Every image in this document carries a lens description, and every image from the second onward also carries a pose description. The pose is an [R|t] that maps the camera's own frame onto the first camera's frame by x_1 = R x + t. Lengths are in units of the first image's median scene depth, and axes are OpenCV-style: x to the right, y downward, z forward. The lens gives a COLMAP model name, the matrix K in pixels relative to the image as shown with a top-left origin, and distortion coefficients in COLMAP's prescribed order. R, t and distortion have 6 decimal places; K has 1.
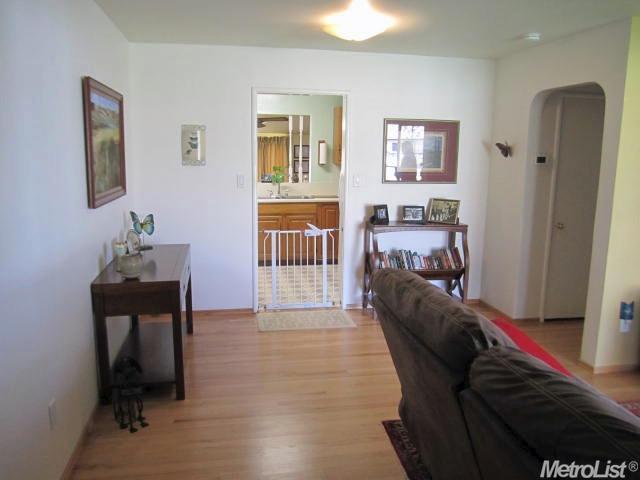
lens RADIAL K [[532.9, 0, 320.7], [0, 532.9, 239.4], [0, 0, 1]] dist [-0.053578, 0.025191]
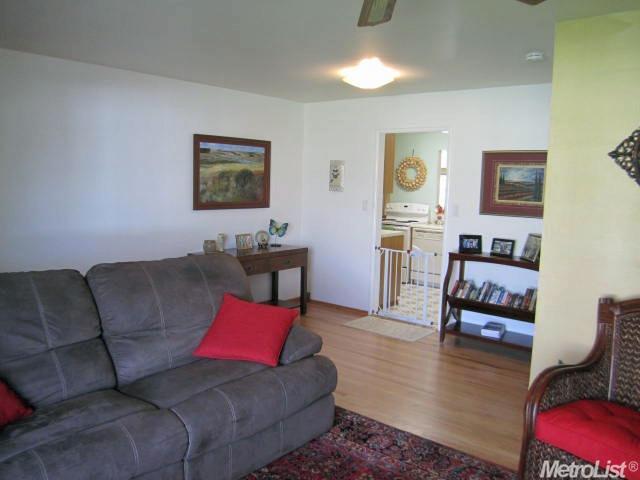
lens RADIAL K [[532.9, 0, 320.0], [0, 532.9, 240.4], [0, 0, 1]] dist [-0.053578, 0.025191]
pose [[0.638266, 0.093802, -0.764080, 0.715564], [-0.144818, 0.989458, 0.000499, -0.013197], [0.756072, 0.110334, 0.645122, 0.130452]]
